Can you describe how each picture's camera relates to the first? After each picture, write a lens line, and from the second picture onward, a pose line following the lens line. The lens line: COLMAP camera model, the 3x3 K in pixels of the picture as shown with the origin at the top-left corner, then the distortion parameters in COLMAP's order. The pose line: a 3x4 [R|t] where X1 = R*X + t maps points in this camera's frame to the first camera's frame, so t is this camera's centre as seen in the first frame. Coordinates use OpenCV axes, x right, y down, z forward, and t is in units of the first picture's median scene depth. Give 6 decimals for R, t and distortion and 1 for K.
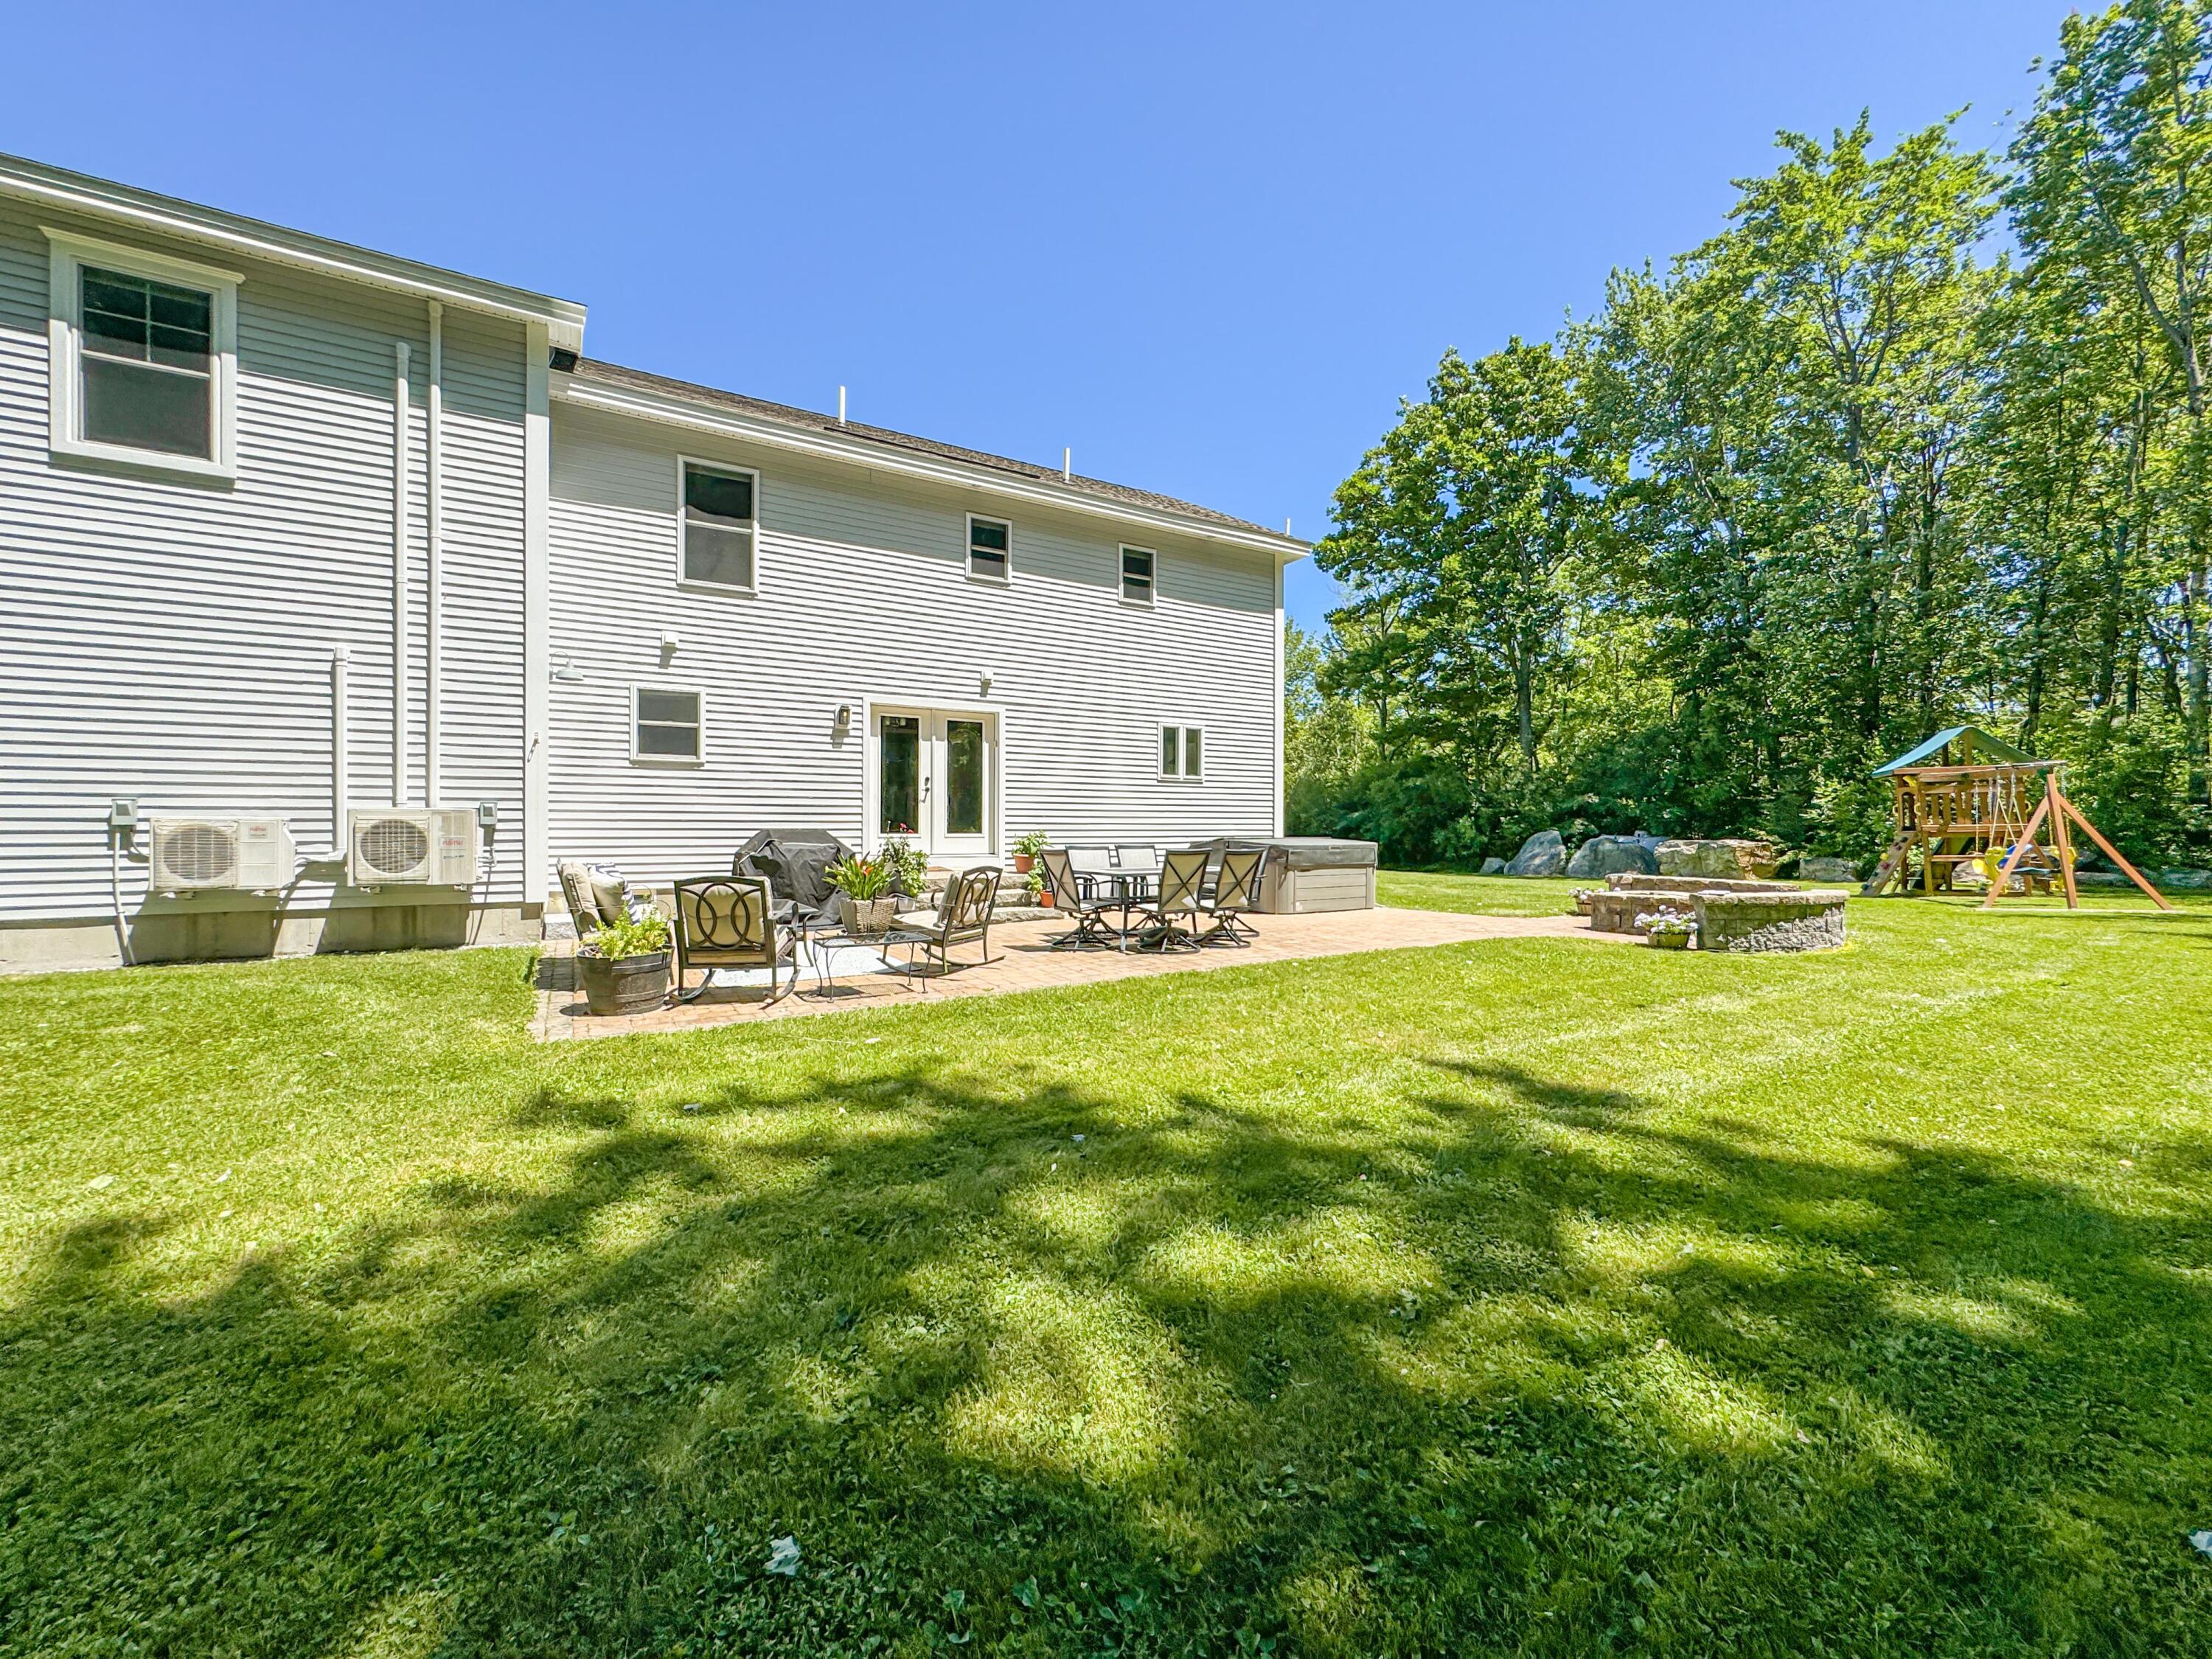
lens RADIAL K [[899.7, 0, 1106.0], [0, 899.7, 829.5], [0, 0, 1]] dist [0.001286, 0.000676]
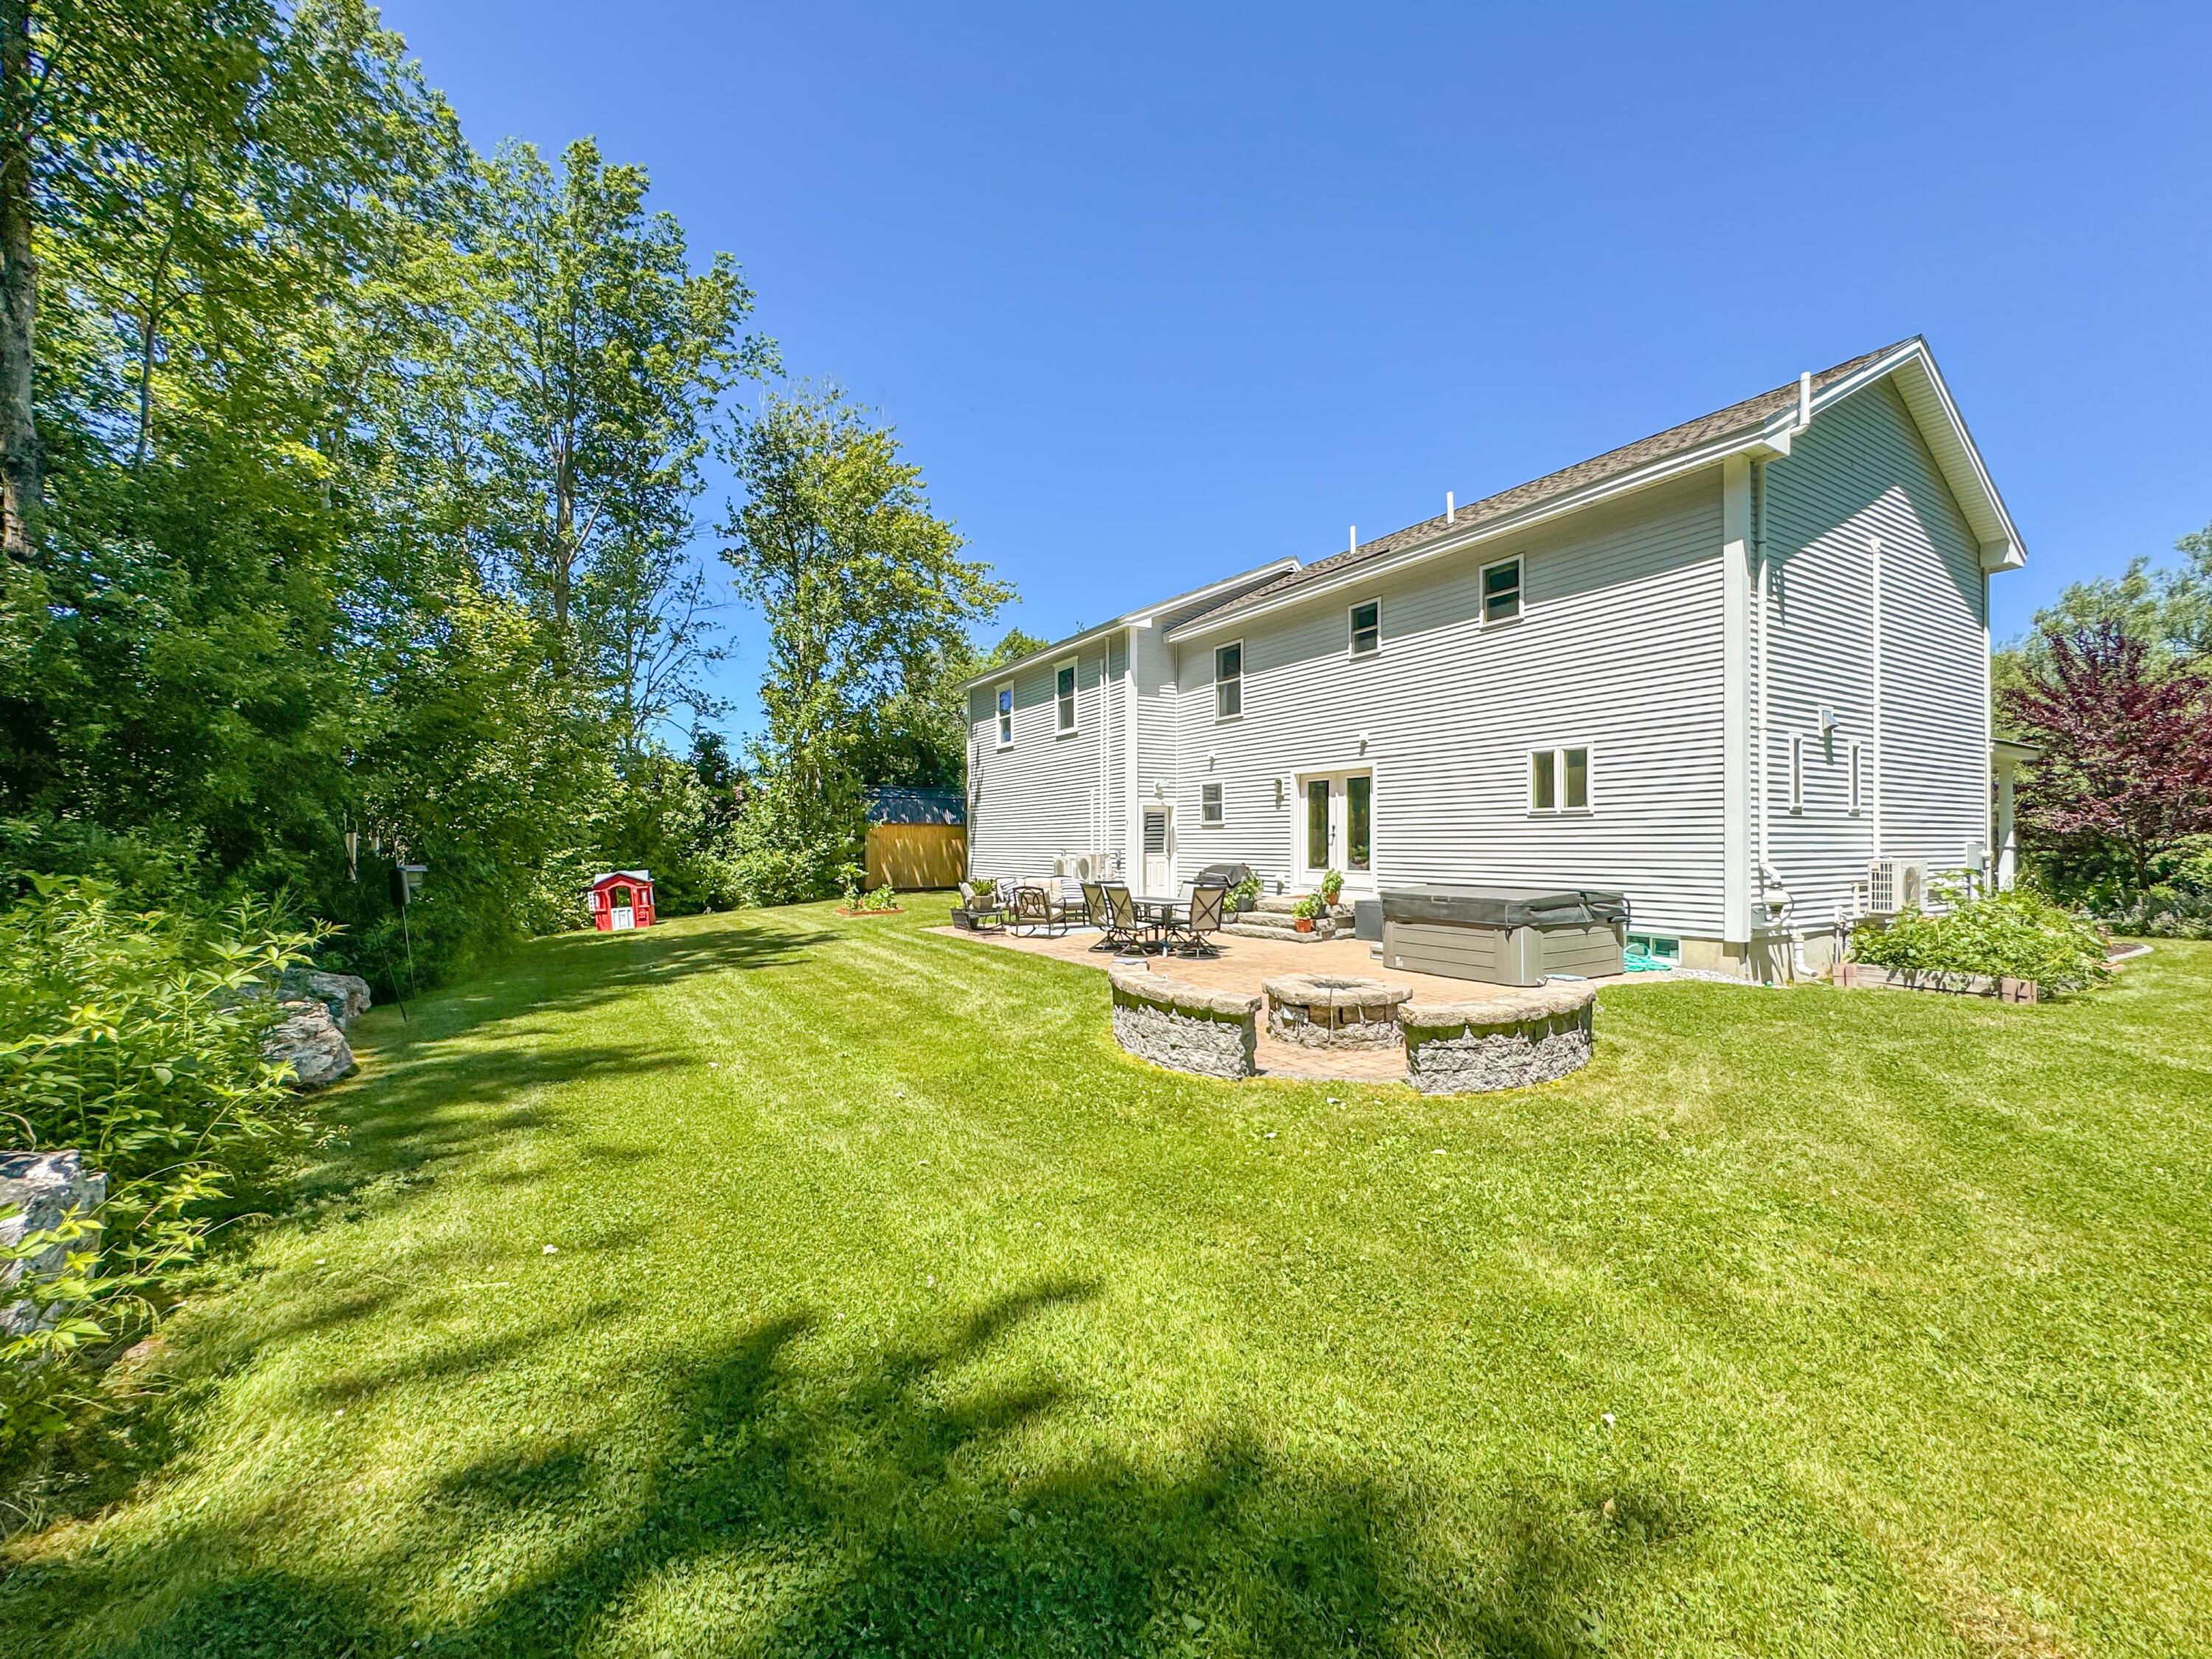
lens RADIAL K [[889.7, 0, 1093.6], [0, 889.7, 845.2], [0, 0, 1]] dist [0.000640, 0.000021]
pose [[-0.017023, -0.003816, -0.999848, 1.255624], [-0.005131, 0.999980, -0.003729, -0.028523], [0.999842, 0.005066, -0.017042, 0.810662]]
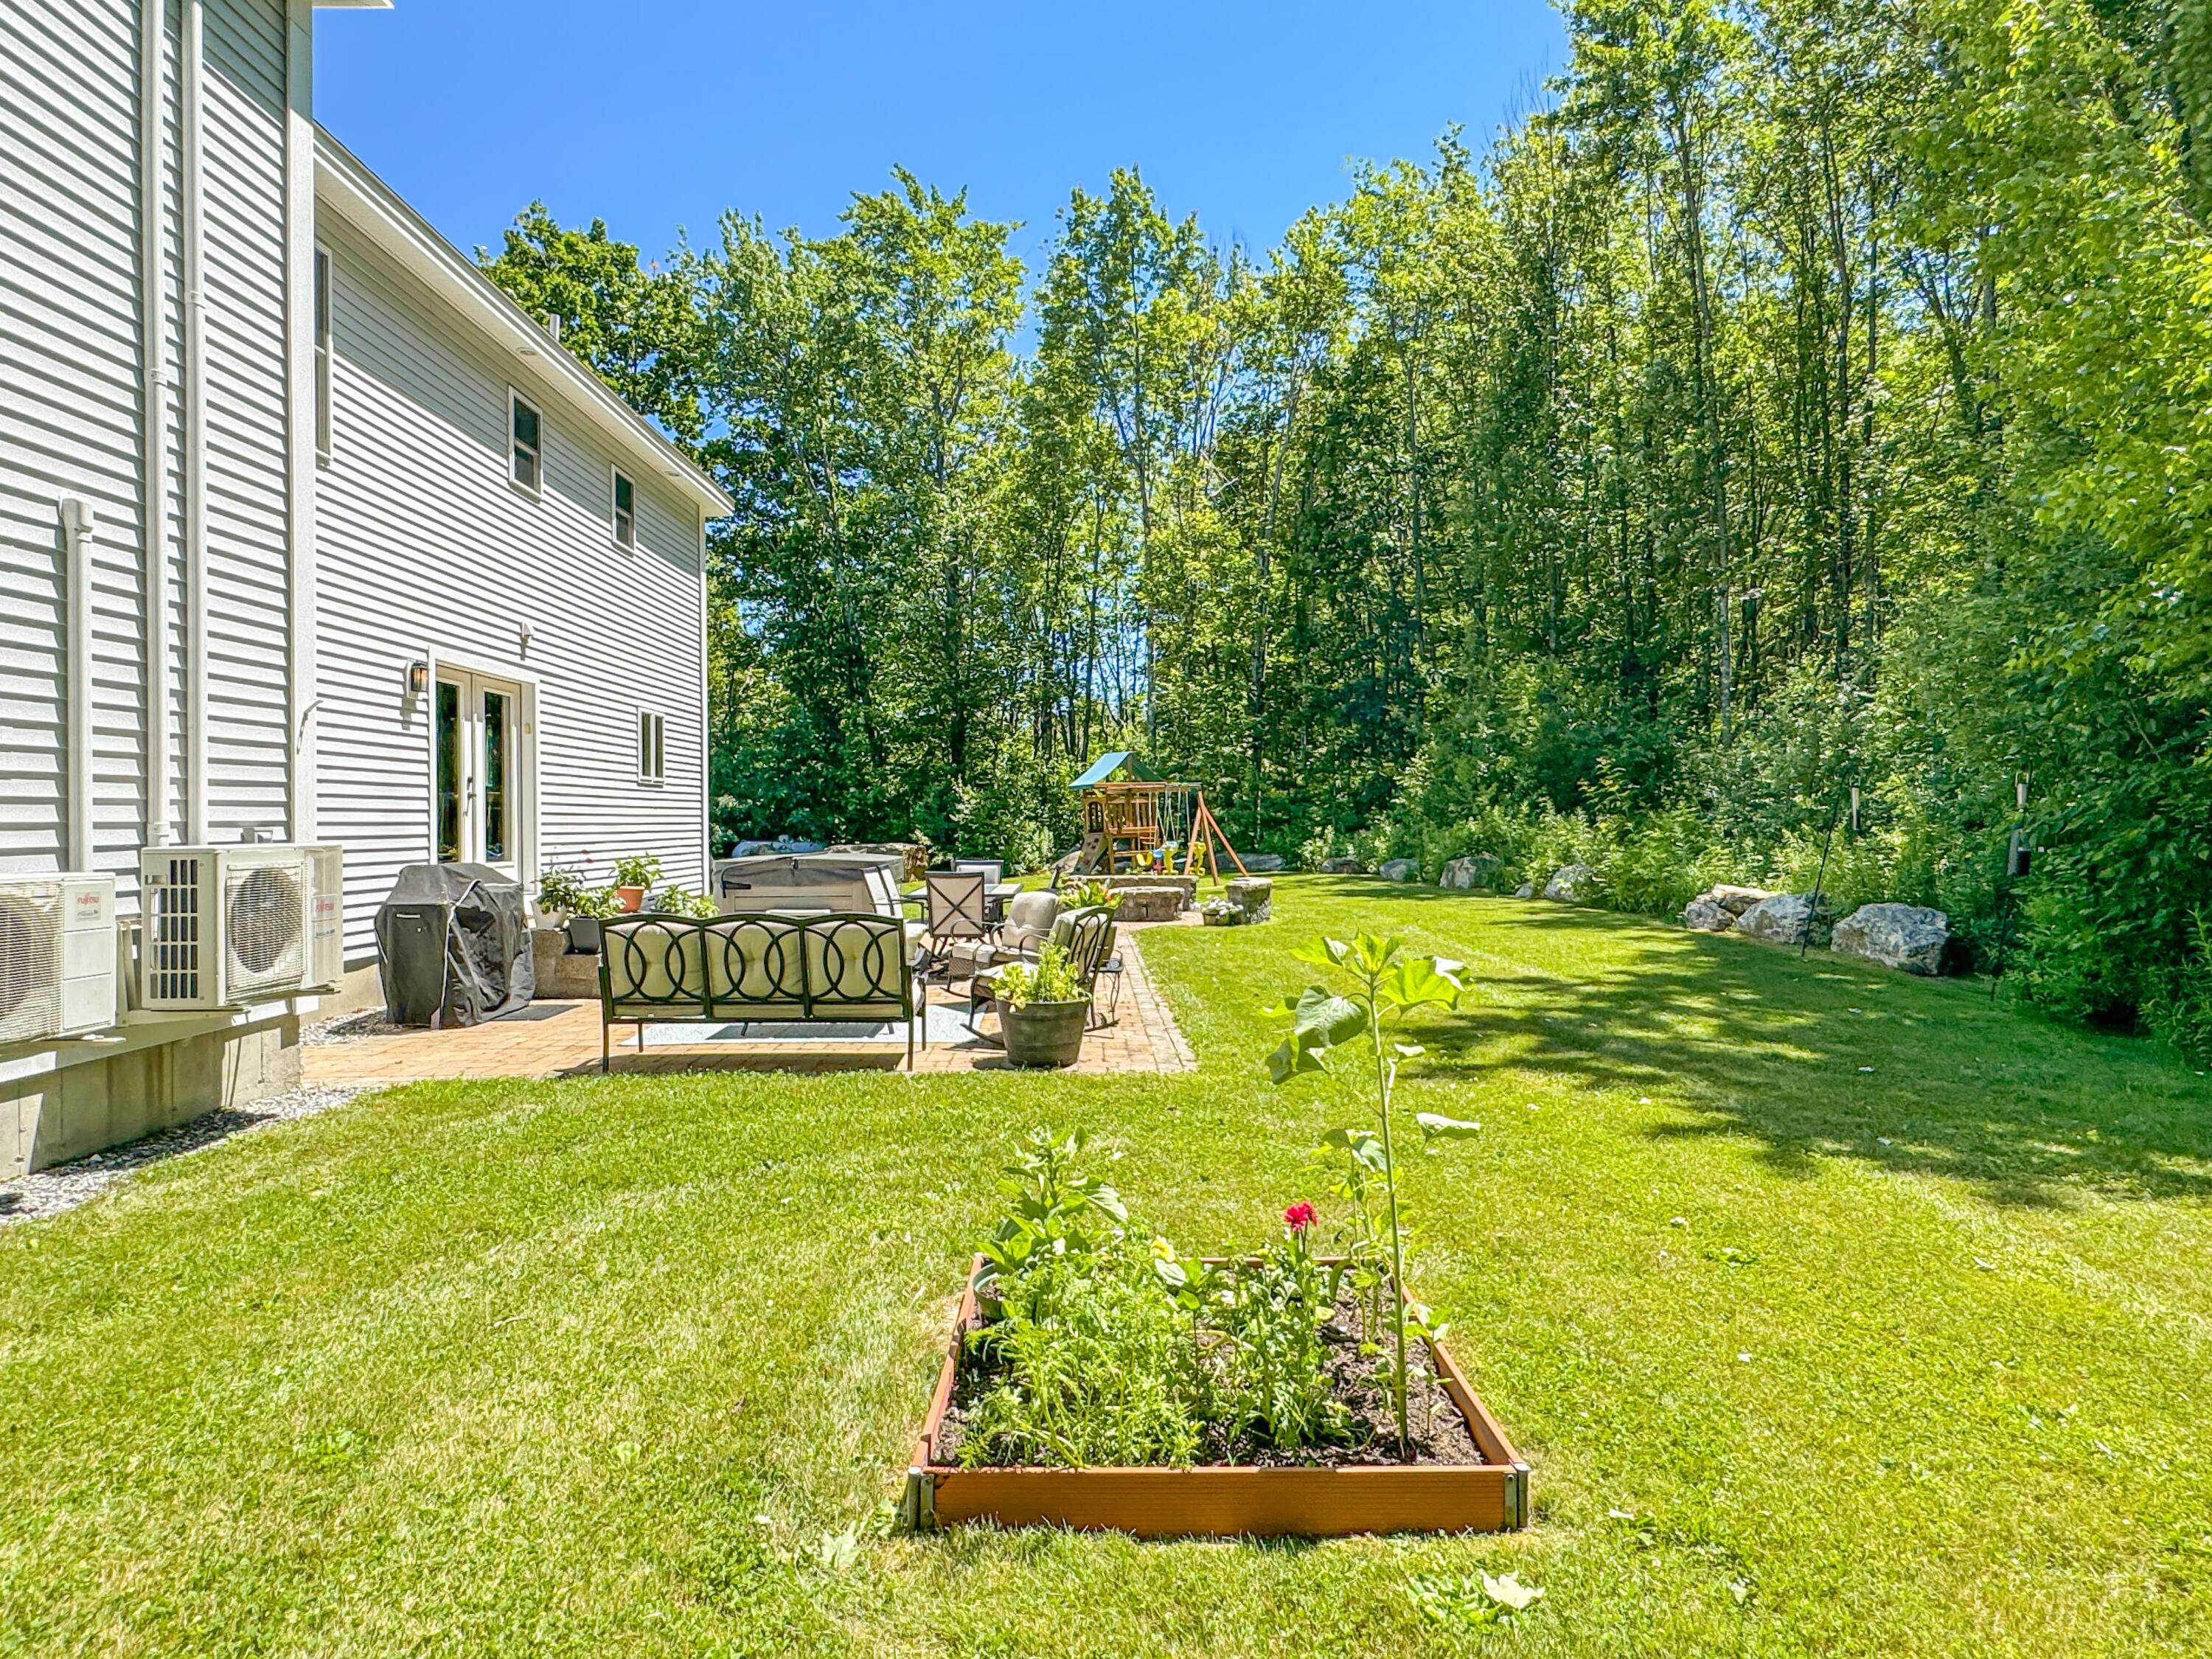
lens RADIAL K [[1241.8, 0, 1106.0], [0, 1241.8, 829.5], [0, 0, 1]] dist [-0.000988, -0.000230]
pose [[0.512116, -0.013055, 0.858817, -0.873073], [0.013607, 0.999882, 0.007086, -0.023705], [-0.858809, 0.008057, 0.512233, 0.168080]]
